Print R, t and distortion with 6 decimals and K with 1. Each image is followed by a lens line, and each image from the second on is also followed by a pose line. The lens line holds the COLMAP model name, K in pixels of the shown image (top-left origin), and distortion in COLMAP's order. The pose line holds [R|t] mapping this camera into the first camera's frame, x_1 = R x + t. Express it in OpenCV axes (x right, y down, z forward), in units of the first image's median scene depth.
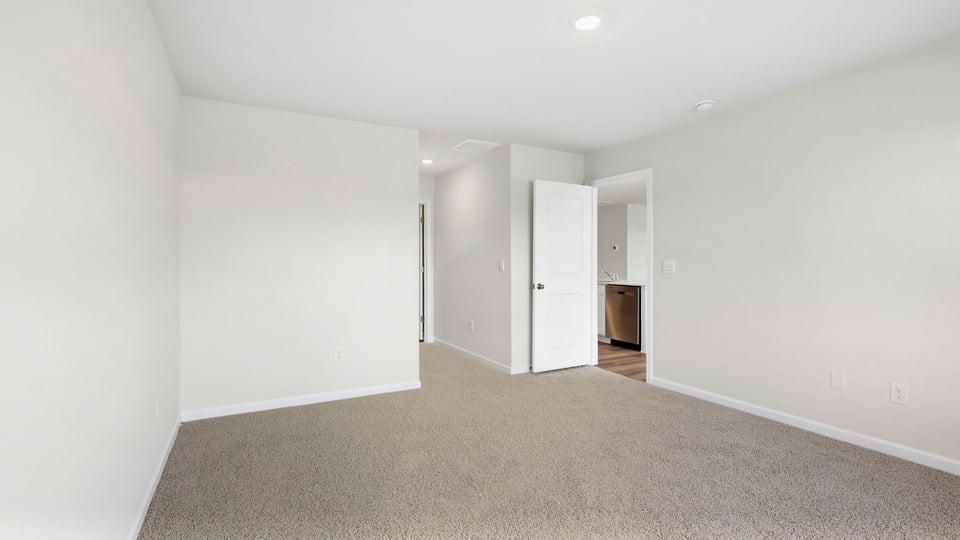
lens RADIAL K [[443.4, 0, 479.9], [0, 443.4, 256.7], [0, 0, 1]] dist [-0.001779, 0.000022]
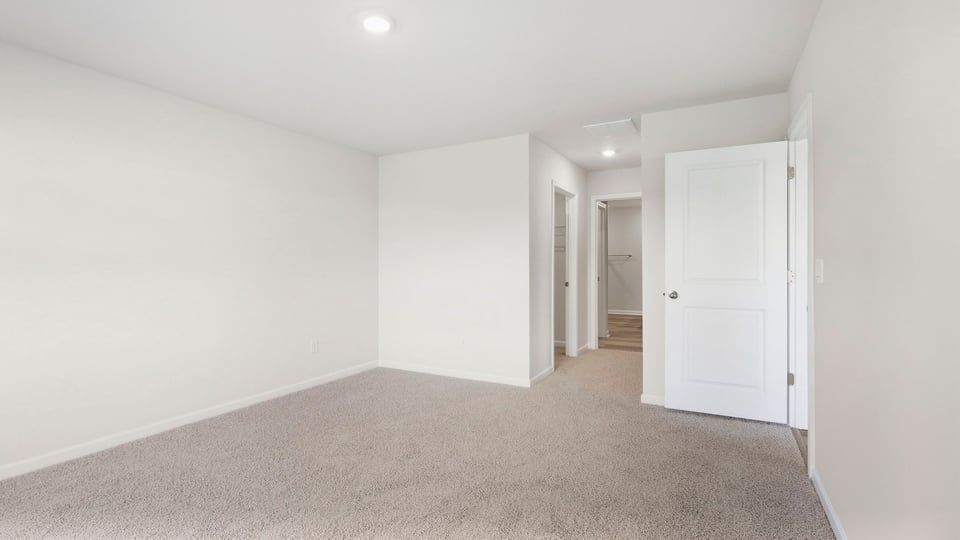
lens RADIAL K [[443.4, 0, 479.9], [0, 443.4, 256.7], [0, 0, 1]] dist [-0.001779, 0.000022]
pose [[0.540232, -0.015109, -0.841381, 0.590964], [0.013013, 0.999869, -0.009599, 0.006005], [0.841416, -0.005763, 0.540358, 0.318574]]
